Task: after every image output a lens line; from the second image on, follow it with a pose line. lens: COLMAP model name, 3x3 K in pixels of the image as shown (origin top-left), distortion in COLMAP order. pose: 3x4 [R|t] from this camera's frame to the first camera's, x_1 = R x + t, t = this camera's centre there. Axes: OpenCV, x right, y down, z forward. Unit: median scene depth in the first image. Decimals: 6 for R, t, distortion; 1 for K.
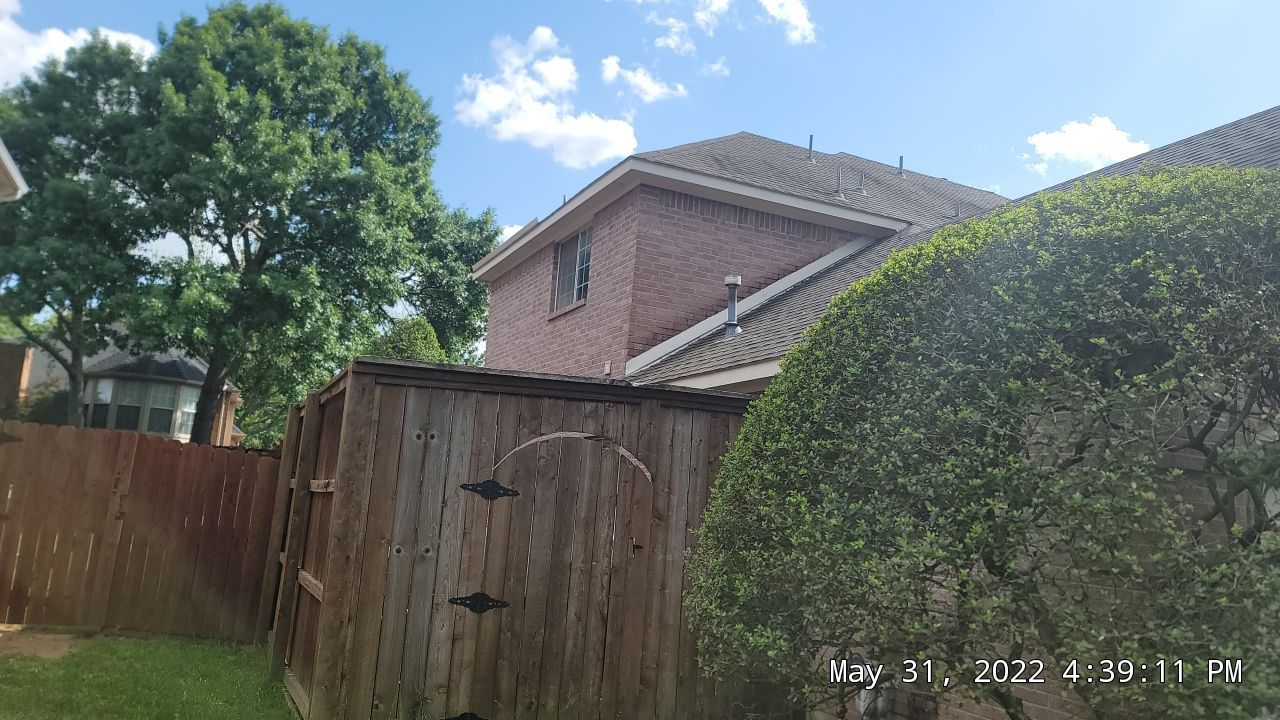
lens RADIAL K [[924.8, 0, 638.3], [0, 924.8, 357.8], [0, 0, 1]] dist [0.086030, 0.000467]
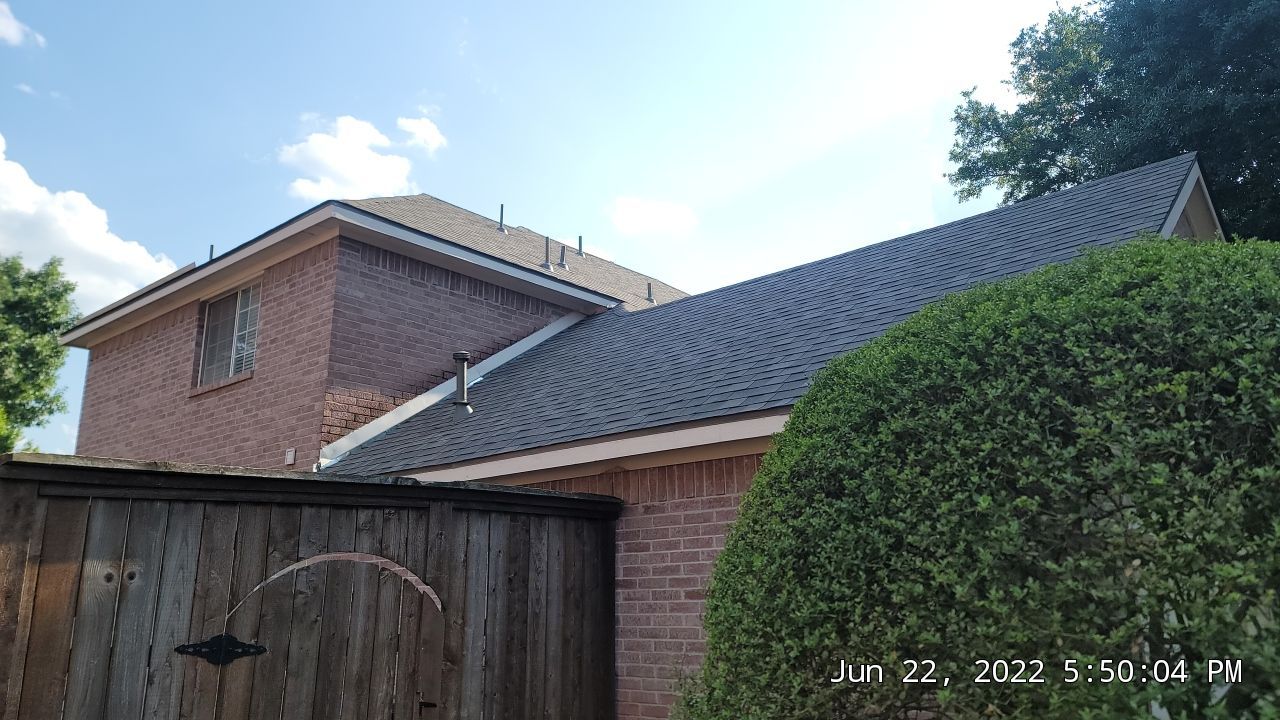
lens RADIAL K [[932.9, 0, 645.4], [0, 932.9, 358.9], [0, 0, 1]] dist [0.084861, -0.070115]
pose [[0.914466, 0.027612, 0.403718, -0.147465], [0.006401, 0.996557, -0.082658, -0.007530], [-0.404611, 0.078173, 0.911142, 0.212471]]
